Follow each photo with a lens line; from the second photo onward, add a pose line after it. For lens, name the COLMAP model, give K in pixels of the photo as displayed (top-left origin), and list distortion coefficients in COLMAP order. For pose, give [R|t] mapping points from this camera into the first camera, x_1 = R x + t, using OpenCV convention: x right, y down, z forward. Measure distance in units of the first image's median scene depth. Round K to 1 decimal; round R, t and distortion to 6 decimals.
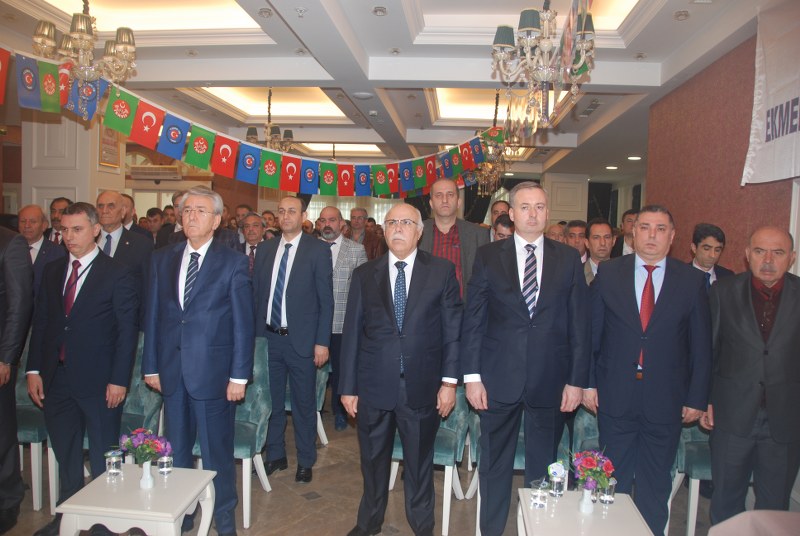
lens RADIAL K [[642.1, 0, 378.4], [0, 642.1, 272.5], [0, 0, 1]] dist [-0.134157, 0.101107]
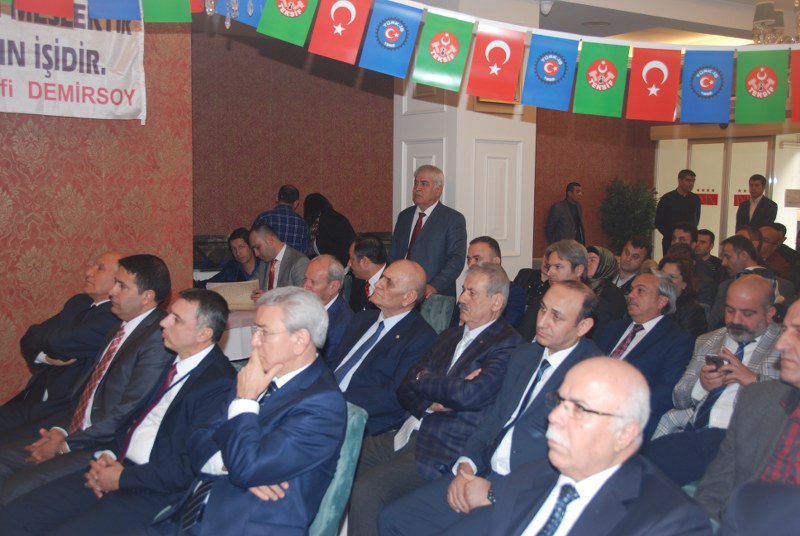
lens RADIAL K [[874.1, 0, 399.2], [0, 874.1, 267.6], [0, 0, 1]] dist [0.022795, 0.000000]
pose [[0.638402, 0.050473, -0.768046, 0.392833], [-0.045155, 0.998585, 0.028090, -0.037873], [0.768377, 0.016748, 0.639778, 0.647864]]
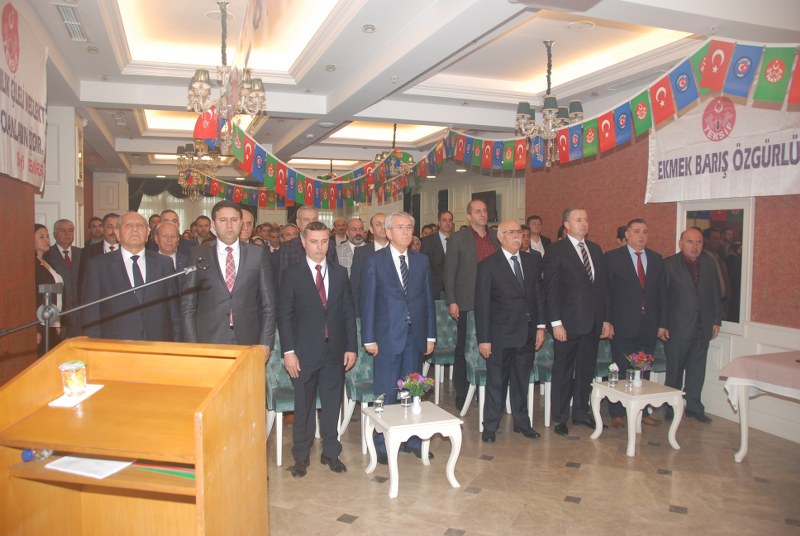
lens RADIAL K [[642.1, 0, 391.3], [0, 642.1, 280.9], [0, 0, 1]] dist [-0.134157, 0.101107]
pose [[0.903607, -0.060349, 0.424091, -0.806168], [0.053233, 0.998172, 0.028618, -0.014770], [-0.425043, -0.003284, 0.905167, -0.280054]]
